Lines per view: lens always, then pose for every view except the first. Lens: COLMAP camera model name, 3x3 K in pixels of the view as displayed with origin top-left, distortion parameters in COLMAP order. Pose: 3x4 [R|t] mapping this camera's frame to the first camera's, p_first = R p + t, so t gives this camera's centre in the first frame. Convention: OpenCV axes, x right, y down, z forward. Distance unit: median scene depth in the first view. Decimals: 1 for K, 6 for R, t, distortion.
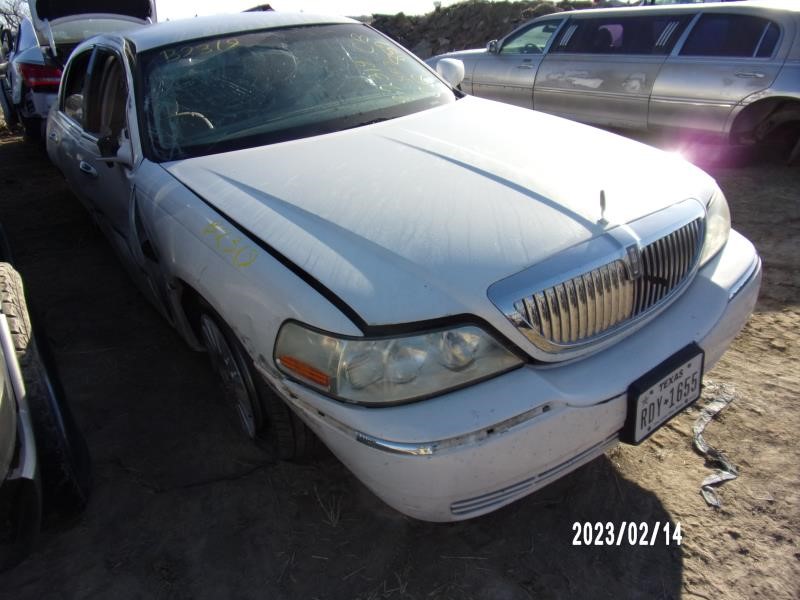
lens RADIAL K [[631.8, 0, 400.2], [0, 631.8, 299.2], [0, 0, 1]] dist [-0.007035, -0.013359]
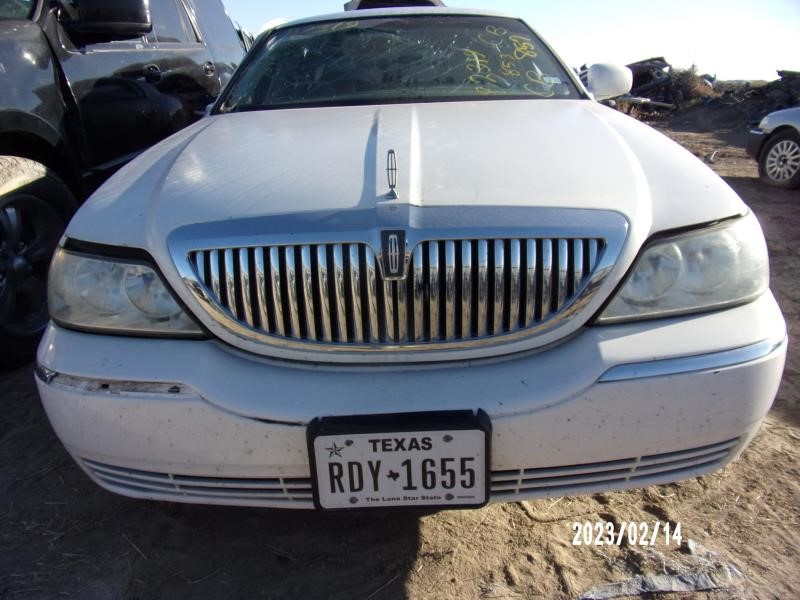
lens RADIAL K [[631.8, 0, 400.3], [0, 631.8, 300.4], [0, 0, 1]] dist [-0.007035, -0.013359]
pose [[0.787802, 0.253948, -0.561140, 0.803897], [-0.303226, 0.952903, 0.005535, -0.019249], [0.536117, 0.165792, 0.827702, 0.454321]]
